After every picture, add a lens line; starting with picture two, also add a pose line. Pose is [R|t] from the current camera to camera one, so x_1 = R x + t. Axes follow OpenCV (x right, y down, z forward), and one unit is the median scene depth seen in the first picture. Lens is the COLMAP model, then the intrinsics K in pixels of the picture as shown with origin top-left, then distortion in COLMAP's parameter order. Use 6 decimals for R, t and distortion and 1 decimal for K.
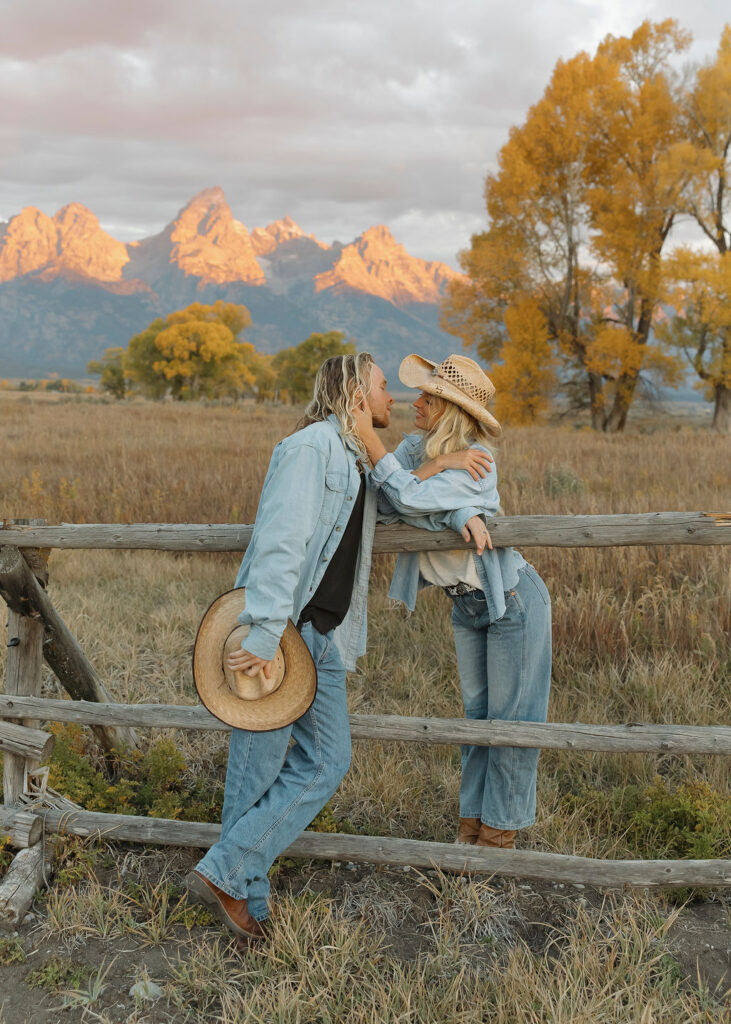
lens RADIAL K [[1298.9, 0, 366.8], [0, 1298.9, 450.7], [0, 0, 1]] dist [0.100457, -0.038000]
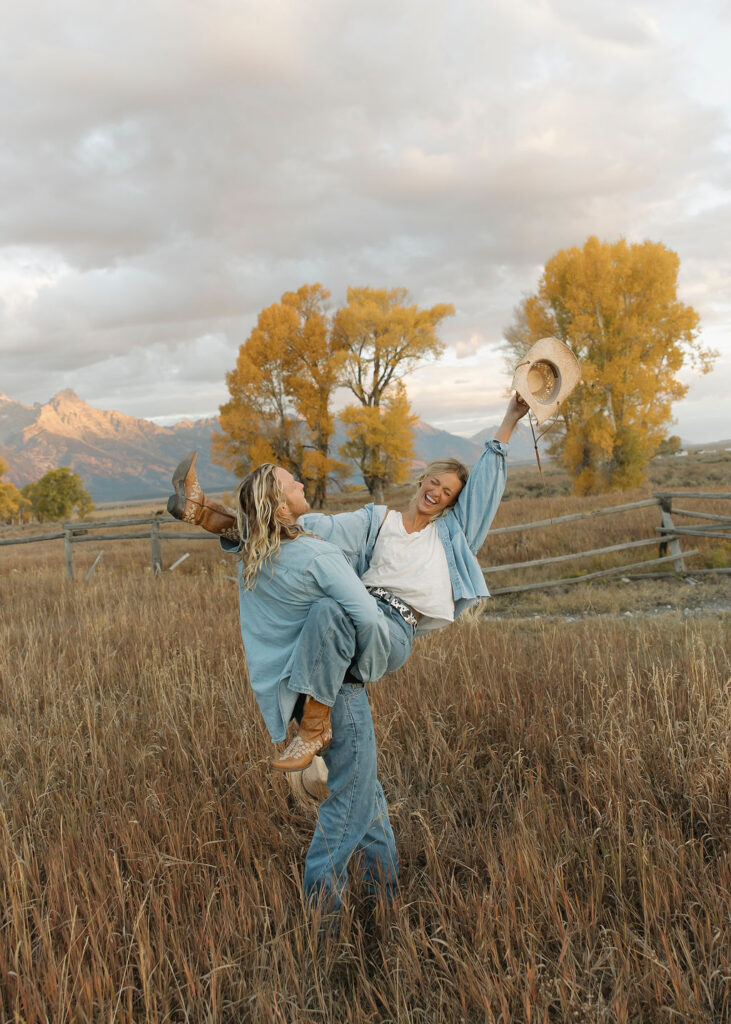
lens RADIAL K [[896.9, 0, 363.9], [0, 896.9, 452.7], [0, 0, 1]] dist [-0.073478, 0.001598]
pose [[0.939500, -0.113931, 0.323048, -0.135750], [0.140483, 0.988262, -0.060023, -0.008271], [-0.312418, 0.101774, 0.944477, -0.173490]]
